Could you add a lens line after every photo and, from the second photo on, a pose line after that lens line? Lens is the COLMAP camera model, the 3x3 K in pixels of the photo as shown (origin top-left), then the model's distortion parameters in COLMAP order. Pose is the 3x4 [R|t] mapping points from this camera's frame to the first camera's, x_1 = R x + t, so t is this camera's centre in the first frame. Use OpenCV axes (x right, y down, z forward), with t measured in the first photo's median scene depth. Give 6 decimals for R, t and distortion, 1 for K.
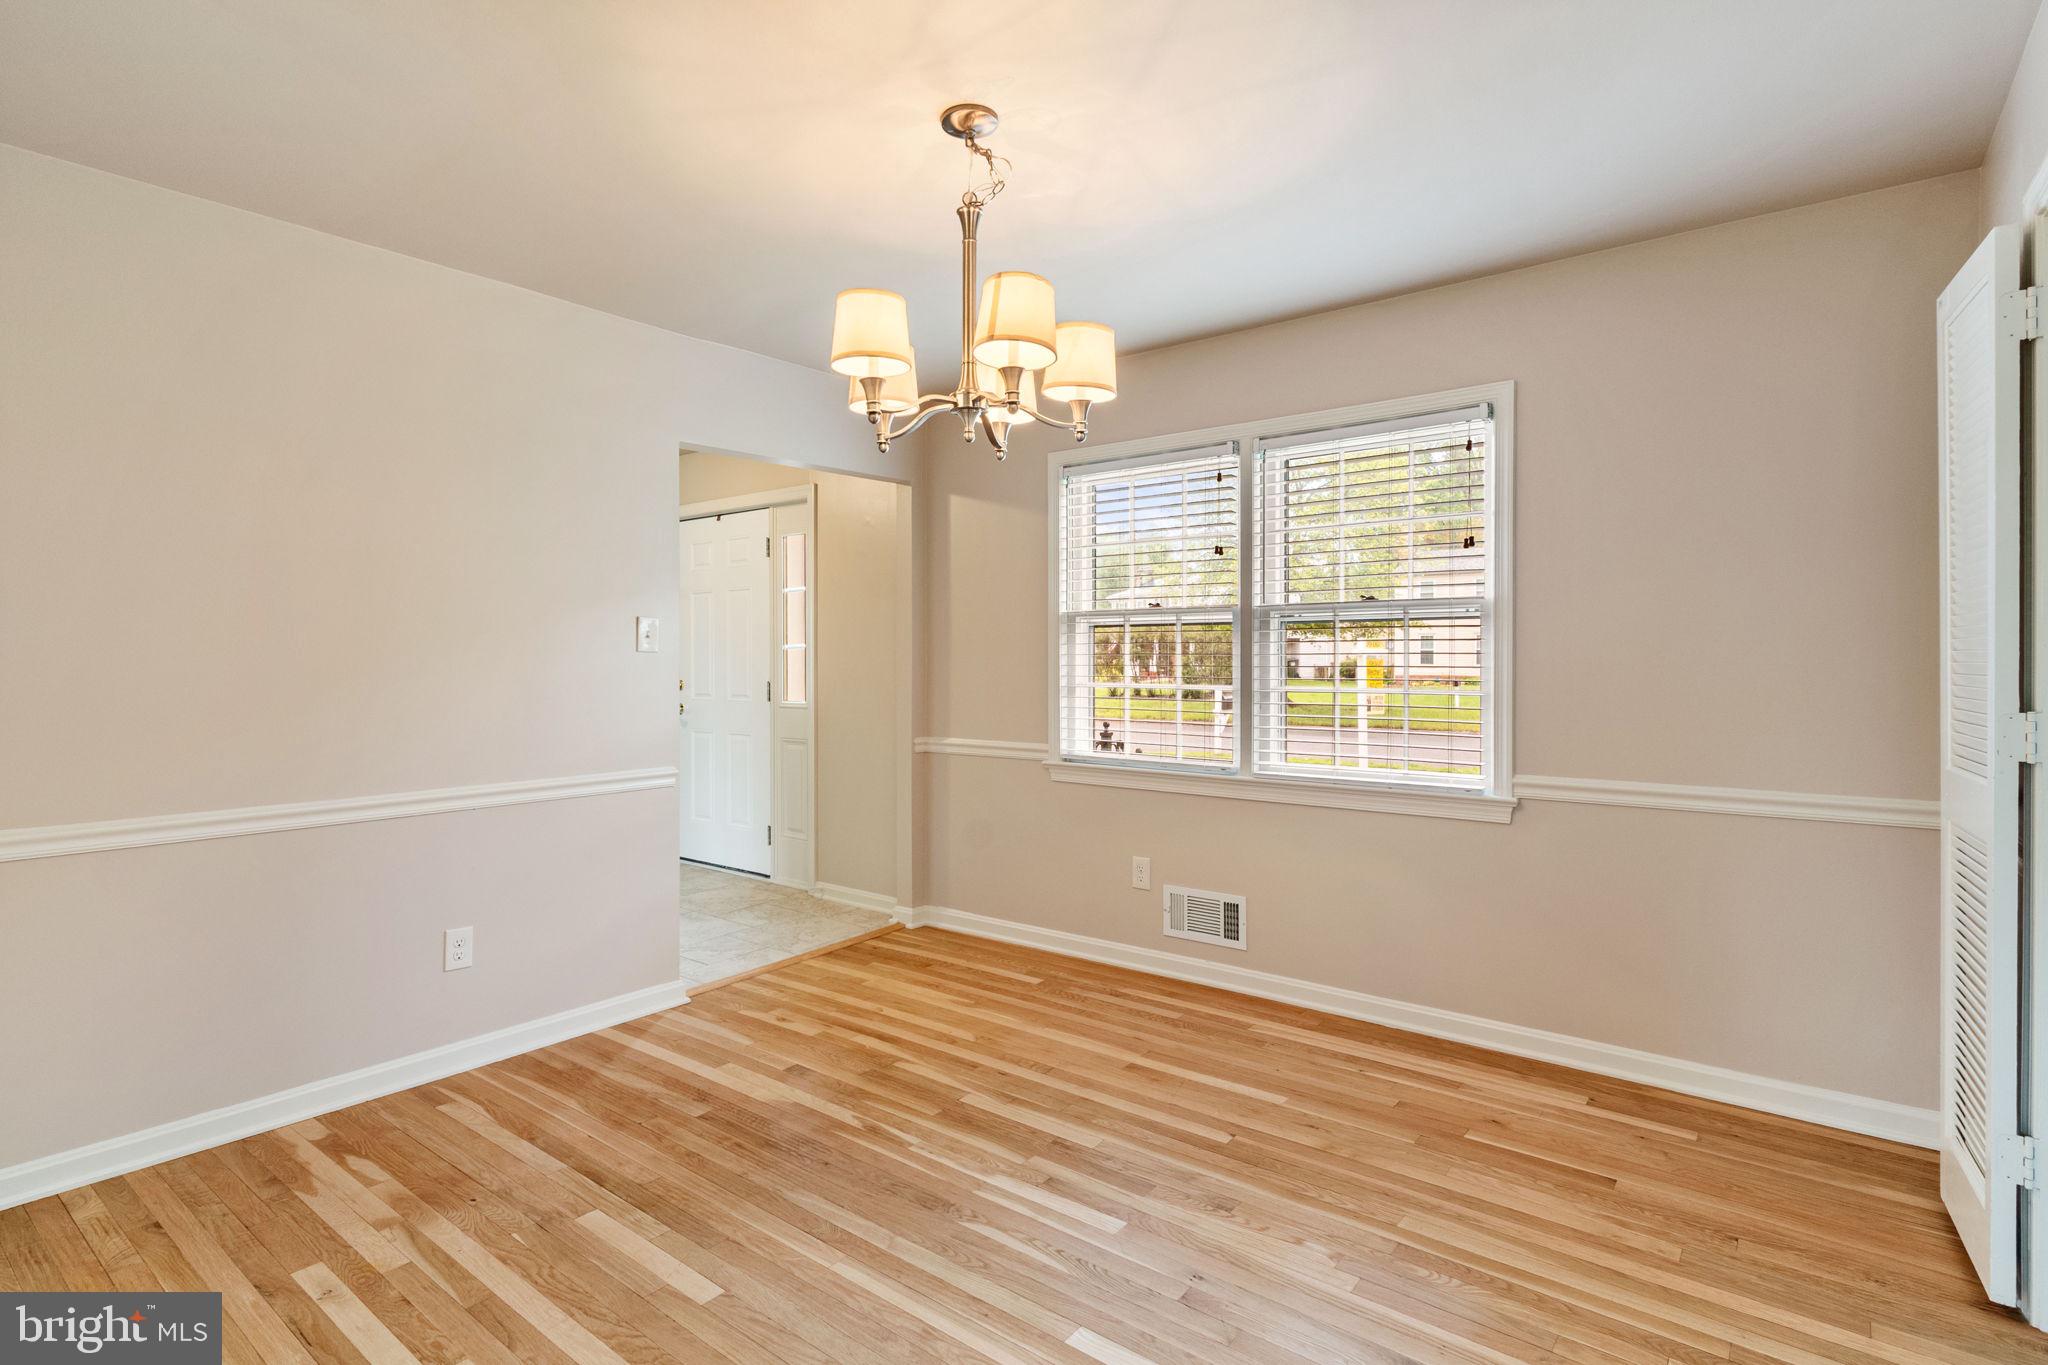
lens RADIAL K [[898.1, 0, 1028.5], [0, 898.1, 672.7], [0, 0, 1]] dist [0.000287, -0.000329]
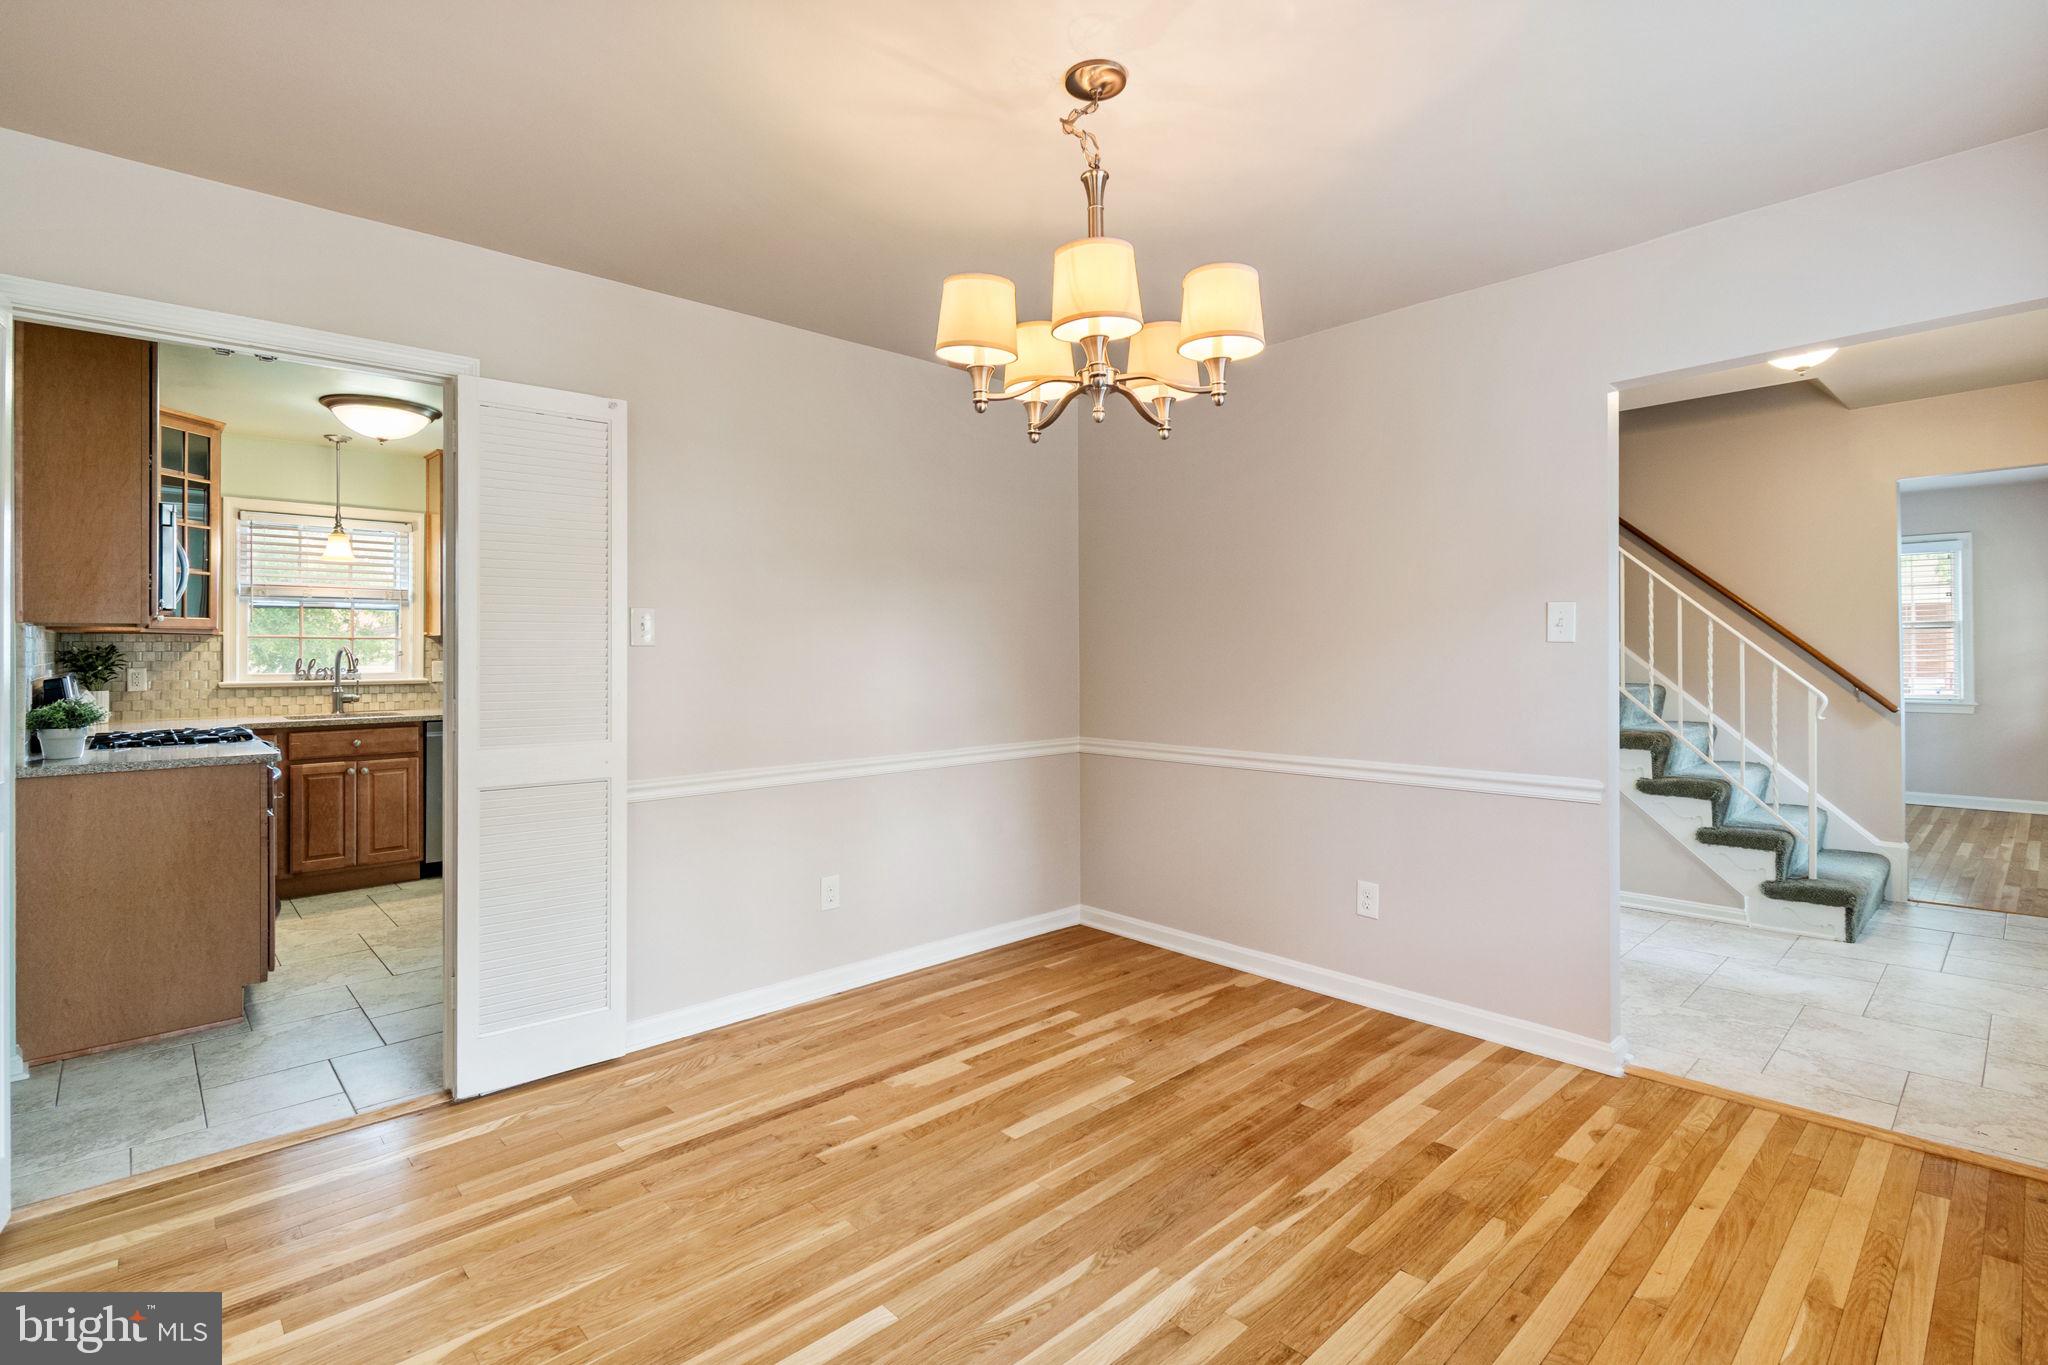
lens RADIAL K [[922.5, 0, 1012.3], [0, 922.5, 649.7], [0, 0, 1]] dist [-0.002168, -0.000195]
pose [[-0.094872, -0.001145, -0.995489, 0.629889], [-0.006044, 0.999982, -0.000574, -0.003636], [0.995471, 0.005962, -0.094877, 0.726535]]
